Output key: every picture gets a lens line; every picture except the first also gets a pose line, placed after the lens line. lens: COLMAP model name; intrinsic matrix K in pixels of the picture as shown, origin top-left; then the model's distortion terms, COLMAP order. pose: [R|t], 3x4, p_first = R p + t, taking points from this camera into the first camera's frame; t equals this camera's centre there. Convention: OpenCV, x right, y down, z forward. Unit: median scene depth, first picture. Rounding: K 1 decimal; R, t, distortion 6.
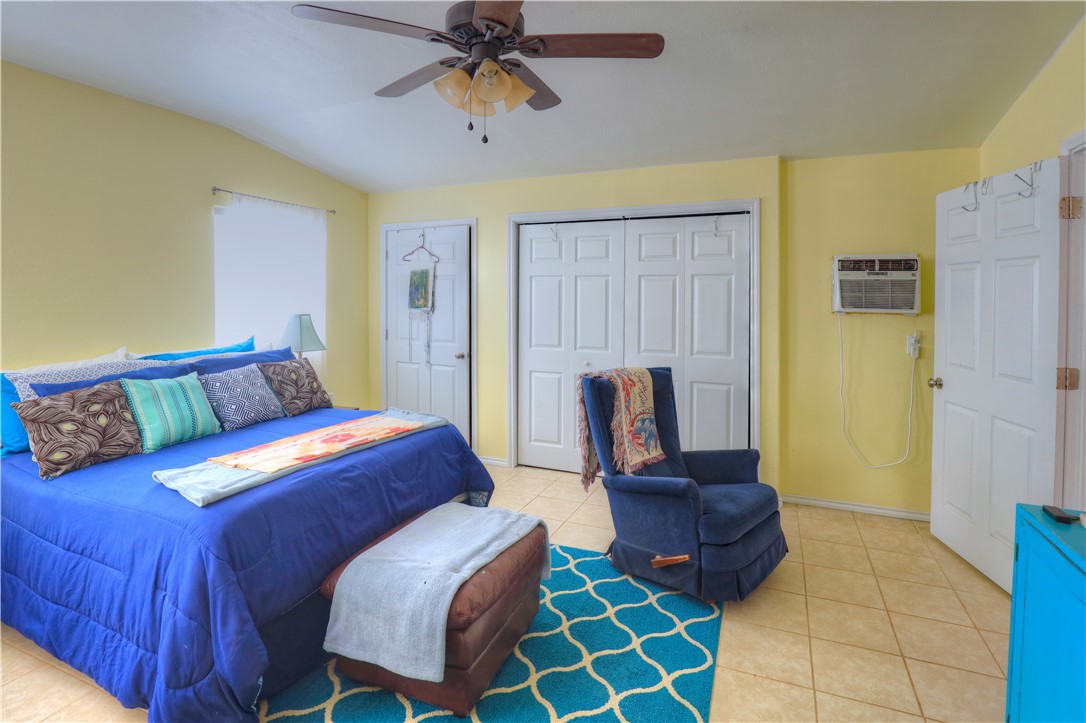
lens RADIAL K [[543.0, 0, 550.7], [0, 543.0, 295.9], [0, 0, 1]] dist [-0.020473, 0.001496]
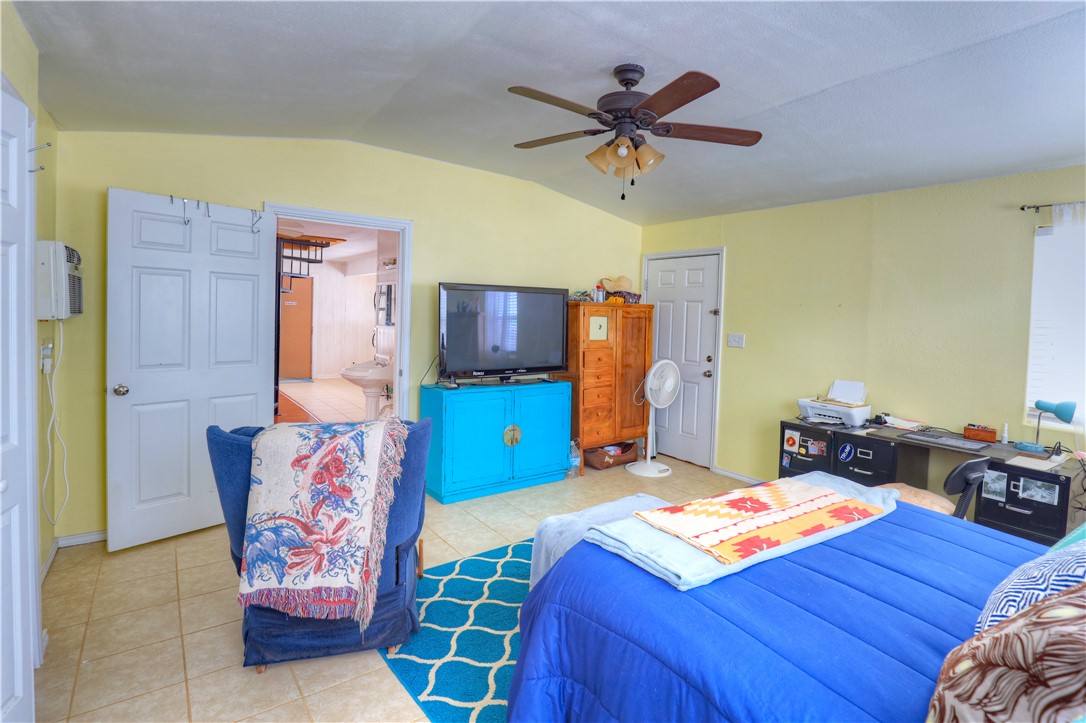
lens RADIAL K [[529.5, 0, 566.2], [0, 529.5, 336.9], [0, 0, 1]] dist [-0.018089, 0.001447]
pose [[-0.871790, -0.054918, 0.486791, -0.371060], [-0.037314, 0.998254, 0.045795, -0.003033], [-0.488456, 0.021759, -0.872317, 1.280964]]
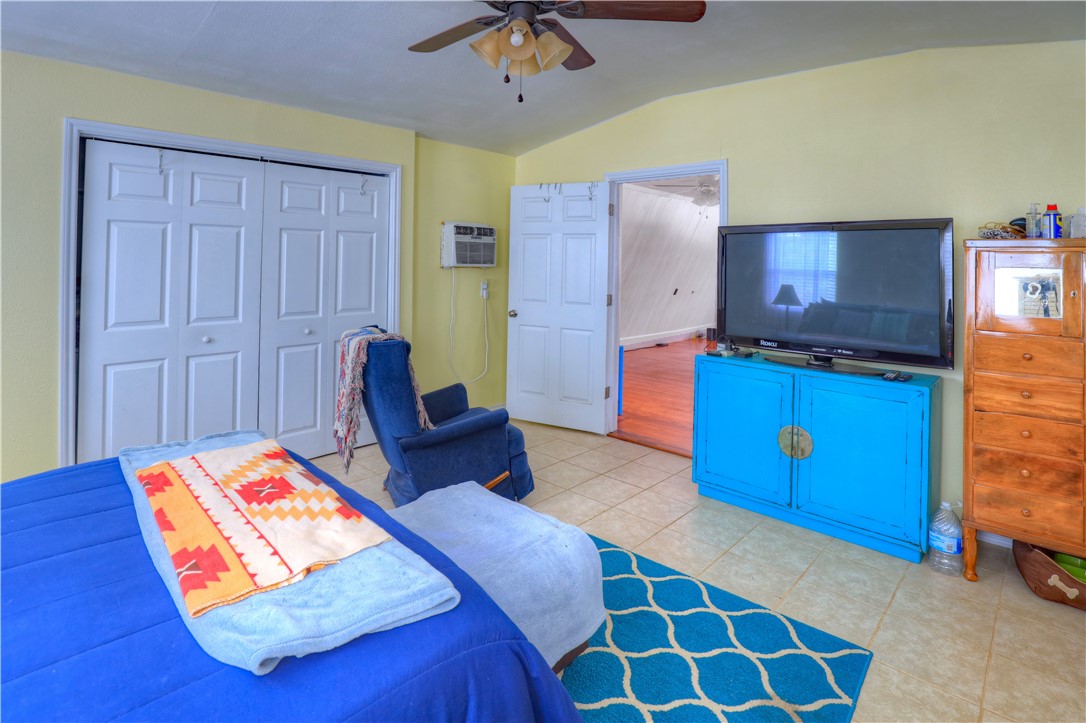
lens RADIAL K [[552.5, 0, 549.6], [0, 552.5, 252.9], [0, 0, 1]] dist [-0.019715, 0.001123]
pose [[0.338657, 0.006066, 0.940890, -0.616392], [-0.013090, 0.999913, -0.001735, -0.003444], [-0.940819, -0.011728, 0.338706, 0.355985]]
